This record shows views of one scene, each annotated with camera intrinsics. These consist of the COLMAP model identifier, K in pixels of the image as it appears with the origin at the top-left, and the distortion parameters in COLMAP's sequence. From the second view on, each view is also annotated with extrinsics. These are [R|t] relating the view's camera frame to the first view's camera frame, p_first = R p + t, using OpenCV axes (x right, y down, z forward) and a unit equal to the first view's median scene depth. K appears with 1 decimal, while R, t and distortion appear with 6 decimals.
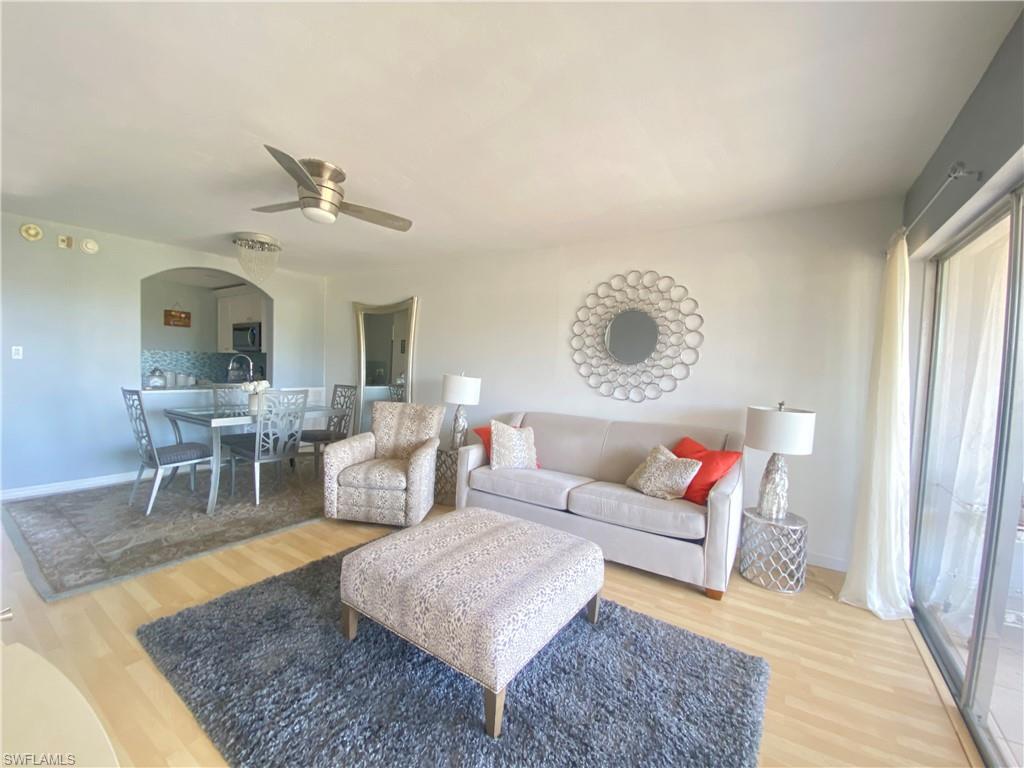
lens RADIAL K [[415.2, 0, 509.9], [0, 415.2, 388.1], [0, 0, 1]] dist [0.021493, -0.022195]
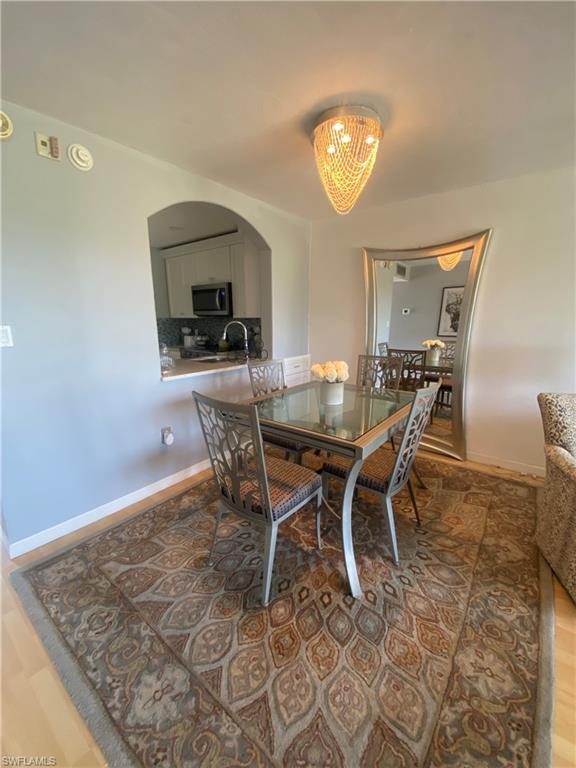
lens RADIAL K [[311.4, 0, 286.7], [0, 311.4, 381.6], [0, 0, 1]] dist [0.021493, -0.022195]
pose [[0.995860, -0.021693, -0.088279, -0.724290], [0.034837, 0.988042, 0.150196, -0.073834], [0.083965, -0.152650, 0.984707, 0.549440]]
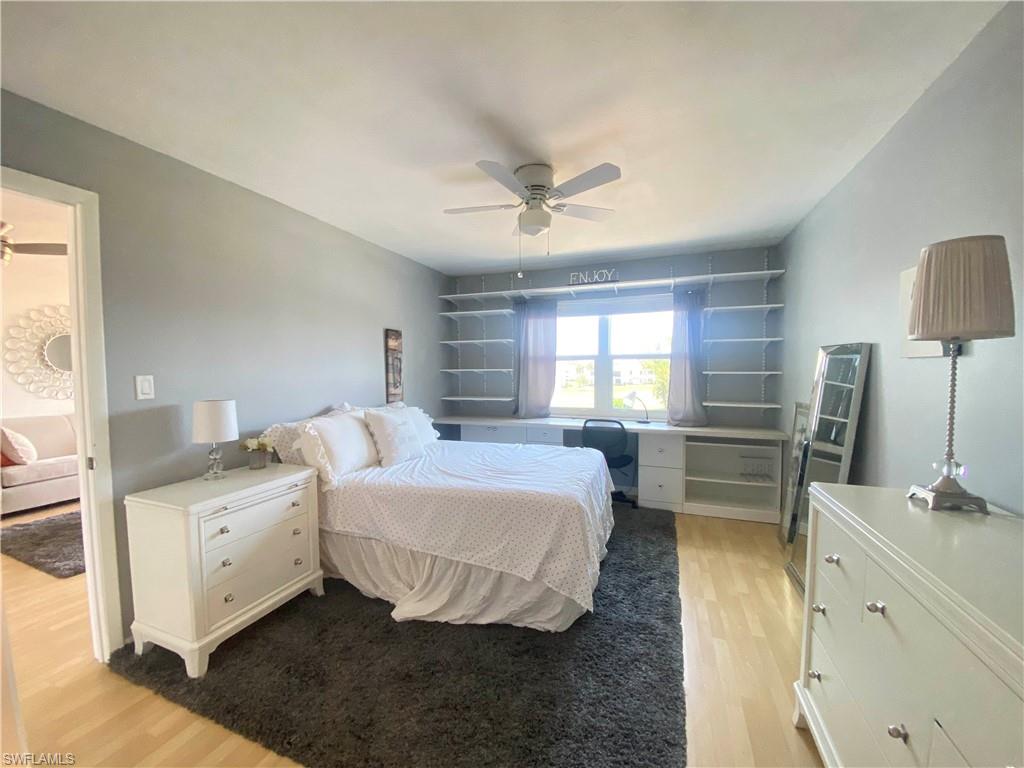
lens RADIAL K [[415.2, 0, 509.9], [0, 415.2, 388.1], [0, 0, 1]] dist [0.021493, -0.022195]
pose [[-0.230276, -0.080405, 0.969798, -1.355089], [0.049320, 0.994336, 0.094151, -0.061676], [-0.971875, 0.069511, -0.225006, -0.105812]]
